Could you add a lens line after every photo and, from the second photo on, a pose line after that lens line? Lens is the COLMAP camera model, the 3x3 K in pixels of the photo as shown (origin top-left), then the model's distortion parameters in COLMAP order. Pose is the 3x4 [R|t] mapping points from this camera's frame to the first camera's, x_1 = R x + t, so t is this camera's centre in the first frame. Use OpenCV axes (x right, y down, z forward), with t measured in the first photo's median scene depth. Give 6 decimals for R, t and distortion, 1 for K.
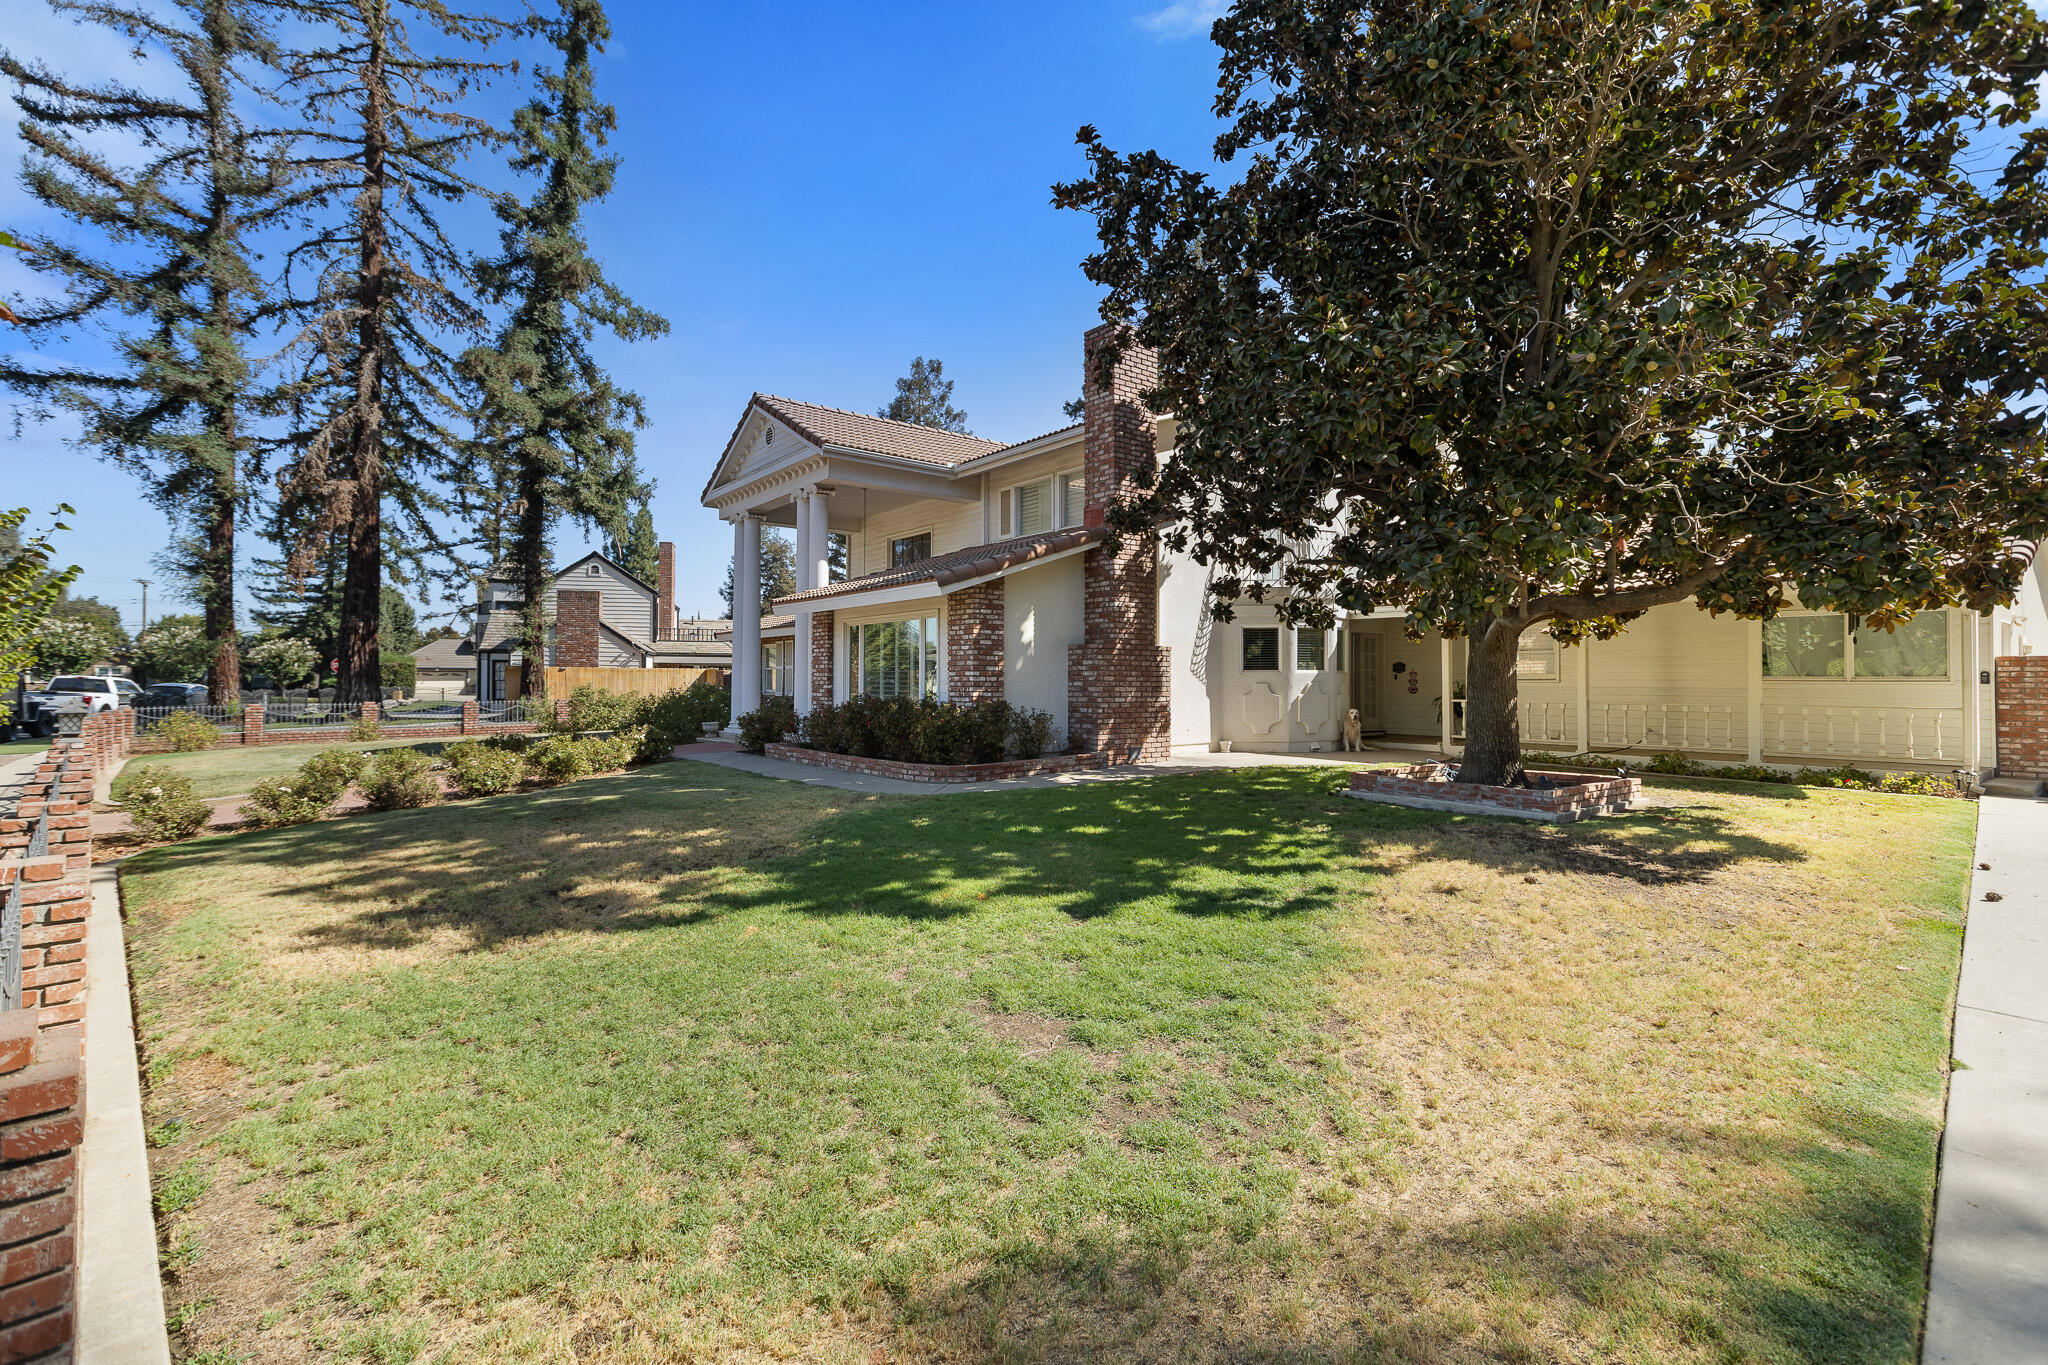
lens RADIAL K [[916.9, 0, 1027.2], [0, 916.9, 681.2], [0, 0, 1]] dist [0.005281, -0.001614]
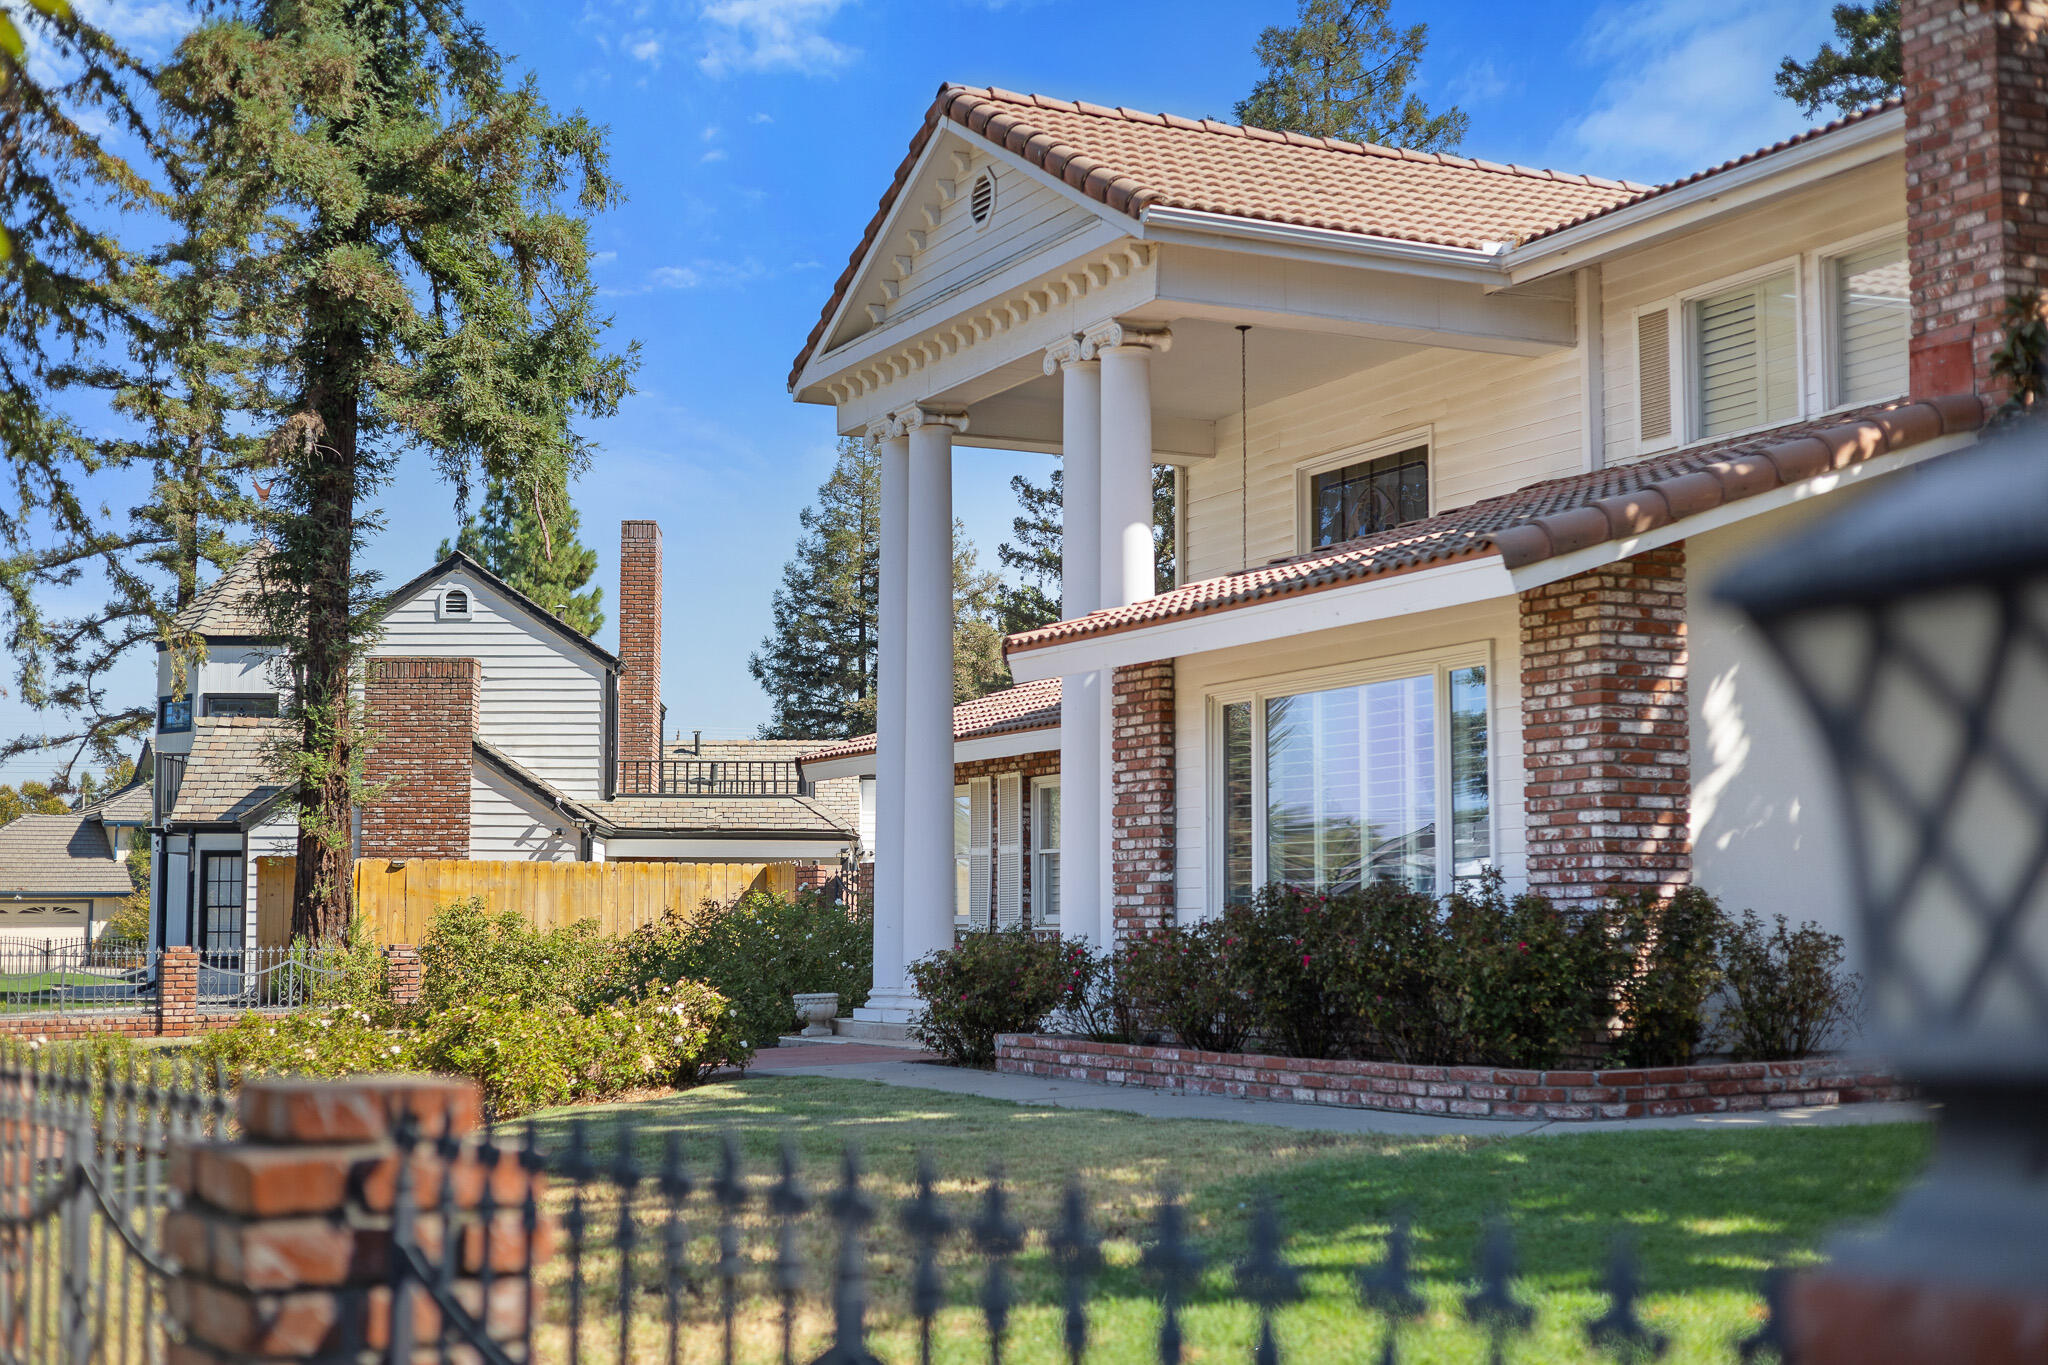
lens RADIAL K [[2821.2, 0, 1019.0], [0, 2821.2, 689.2], [0, 0, 1]] dist [0.017204, 0.000000]
pose [[0.976487, -0.022573, -0.214389, -0.039311], [0.003387, 0.995987, -0.089439, 0.034813], [0.215548, 0.086610, 0.972645, -0.091879]]
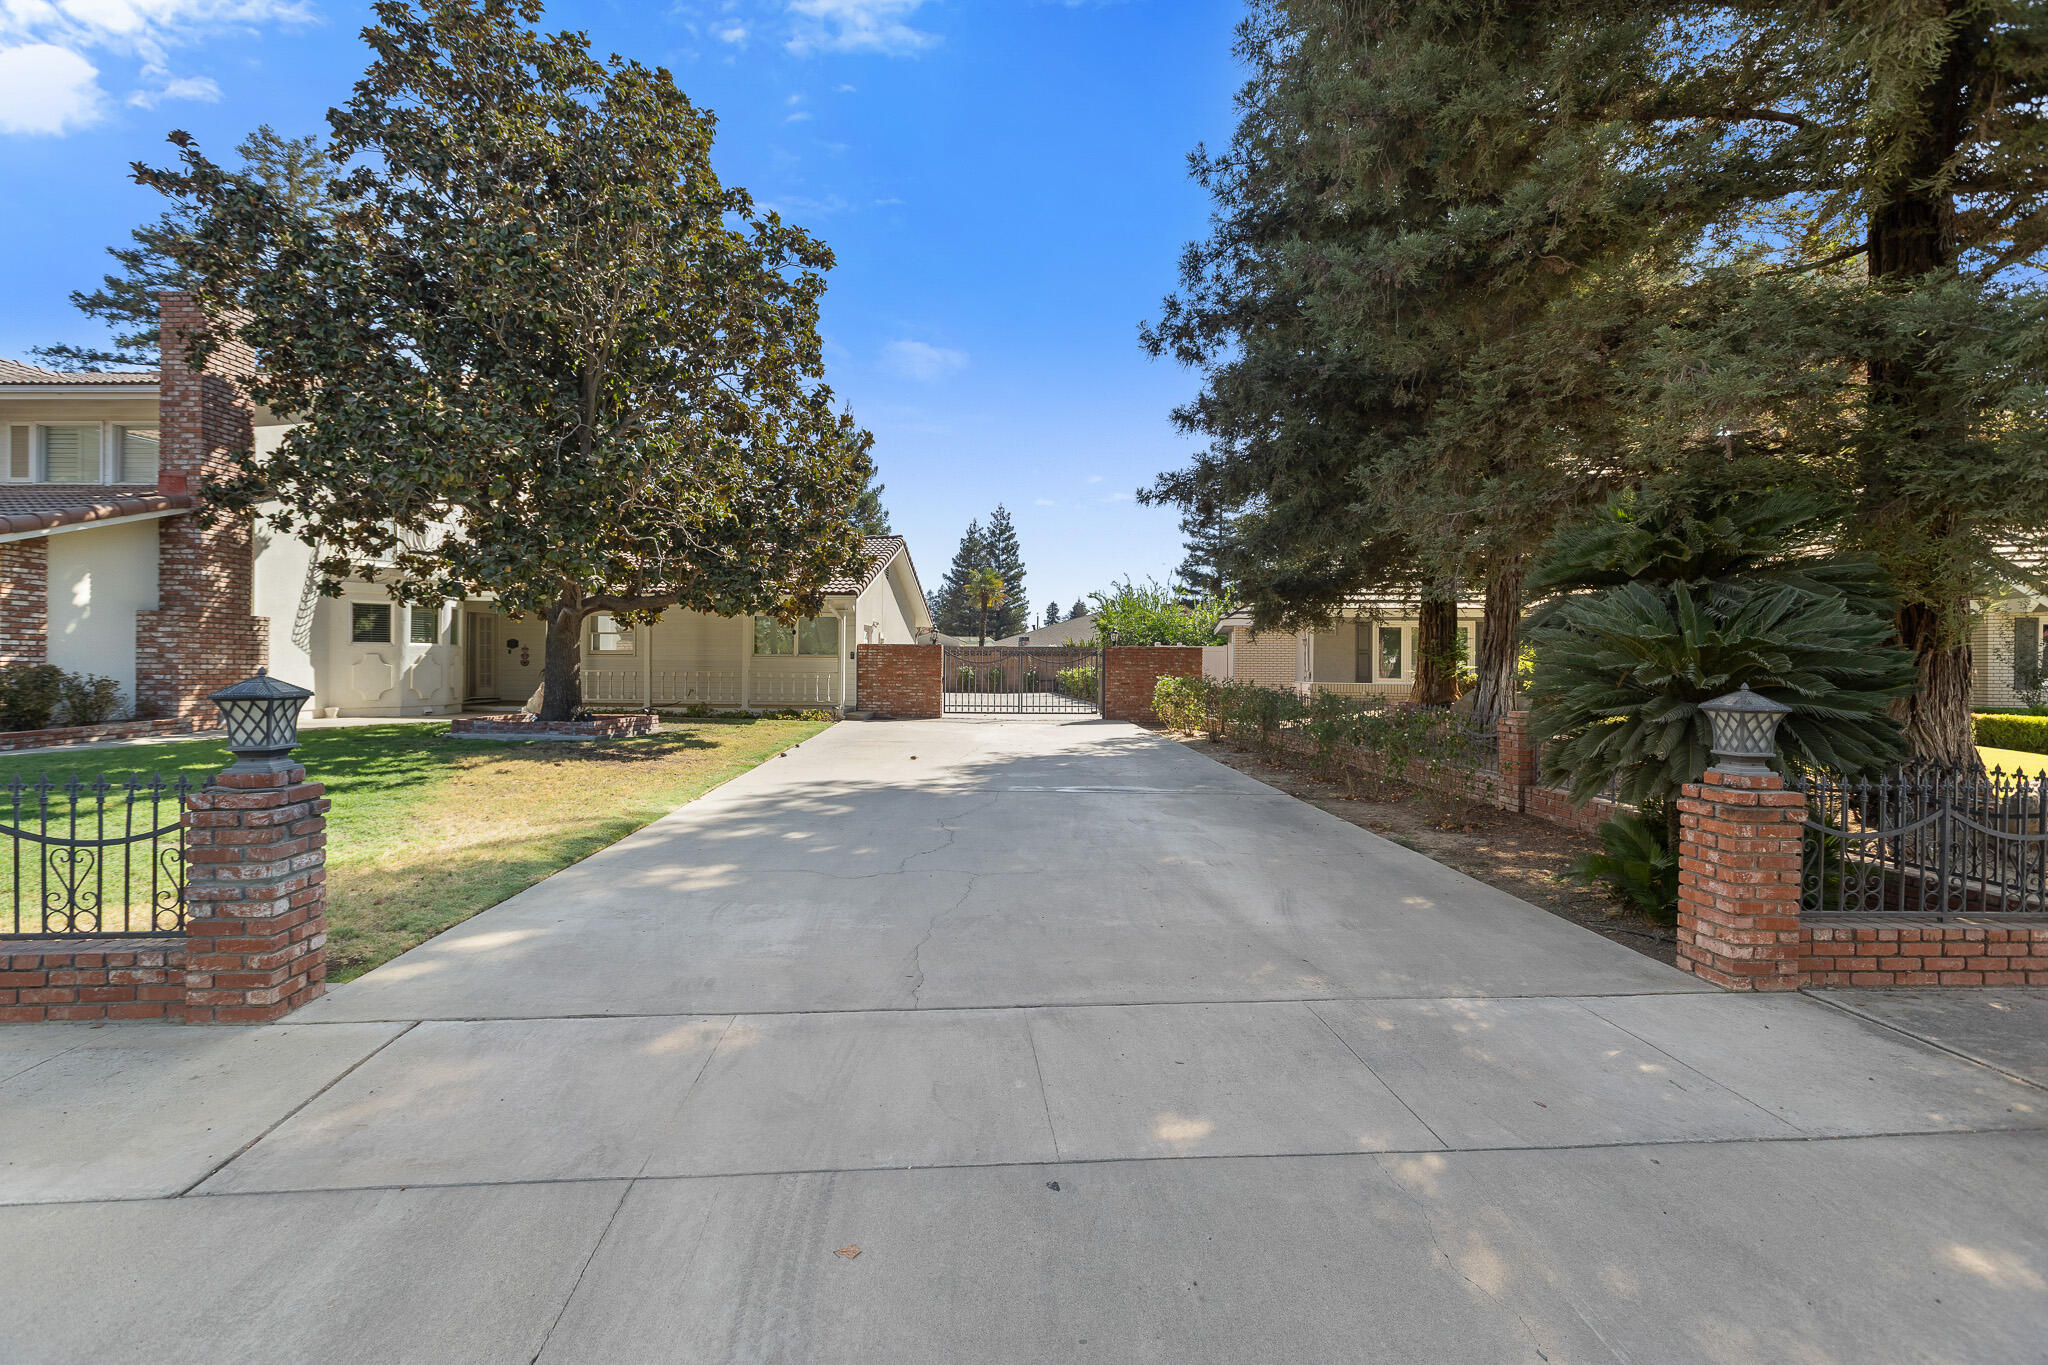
lens RADIAL K [[916.9, 0, 1020.9], [0, 916.9, 667.0], [0, 0, 1]] dist [0.005281, -0.001614]
pose [[0.649594, 0.005157, 0.760264, -0.085372], [-0.007605, 0.999971, -0.000284, 0.013375], [-0.760244, -0.005597, 0.649614, -0.339711]]
